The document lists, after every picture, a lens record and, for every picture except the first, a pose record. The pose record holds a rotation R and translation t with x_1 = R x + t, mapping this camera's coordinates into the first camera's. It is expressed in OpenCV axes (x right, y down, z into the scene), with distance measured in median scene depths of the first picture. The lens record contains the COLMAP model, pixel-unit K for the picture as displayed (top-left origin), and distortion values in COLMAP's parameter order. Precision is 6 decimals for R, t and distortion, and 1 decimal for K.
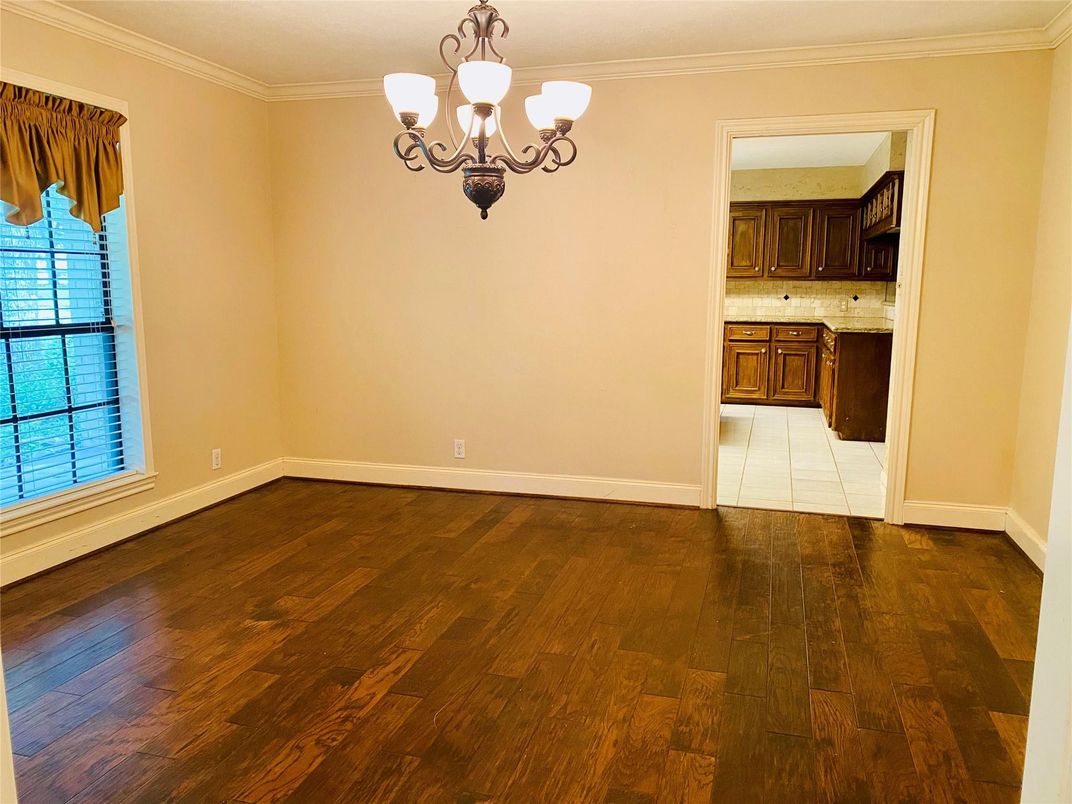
lens RADIAL K [[804.2, 0, 536.0], [0, 804.2, 402.0], [0, 0, 1]] dist [-0.005098, -0.002067]
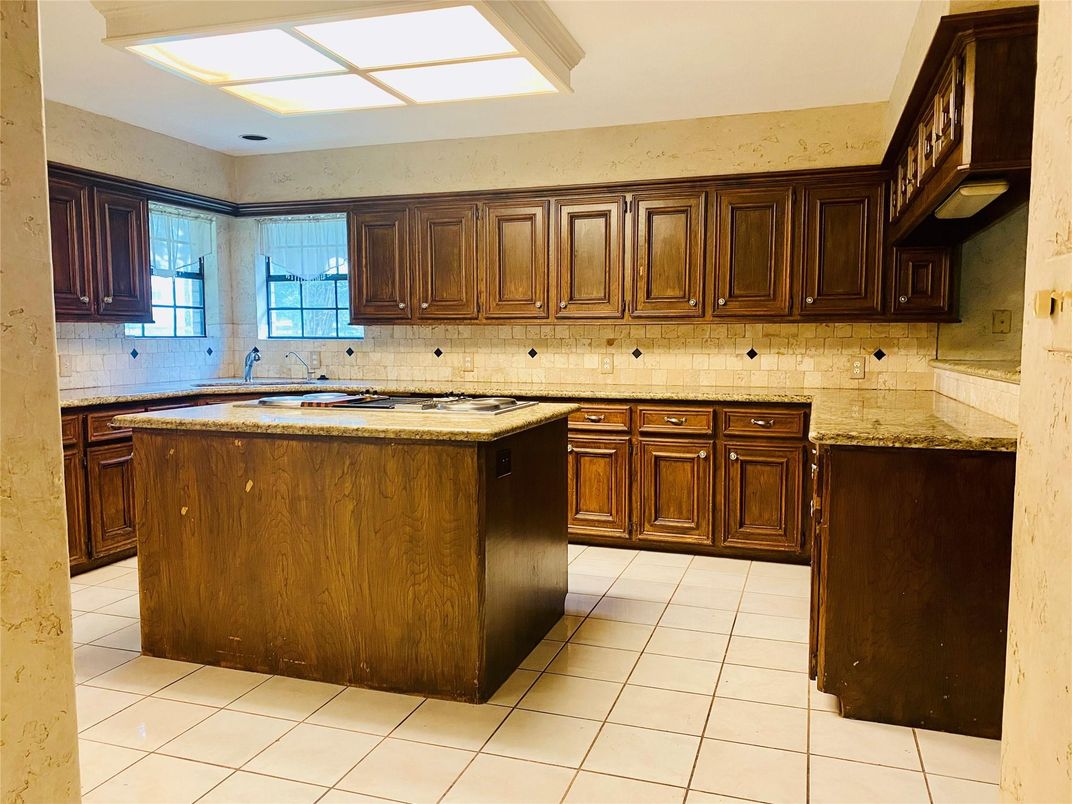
lens RADIAL K [[797.9, 0, 536.0], [0, 797.9, 402.0], [0, 0, 1]] dist [0.004544, -0.001658]
pose [[0.999055, -0.000503, -0.043470, 0.196084], [-0.002400, 0.997770, -0.066702, -0.062866], [0.043407, 0.066744, 0.996826, 0.470382]]
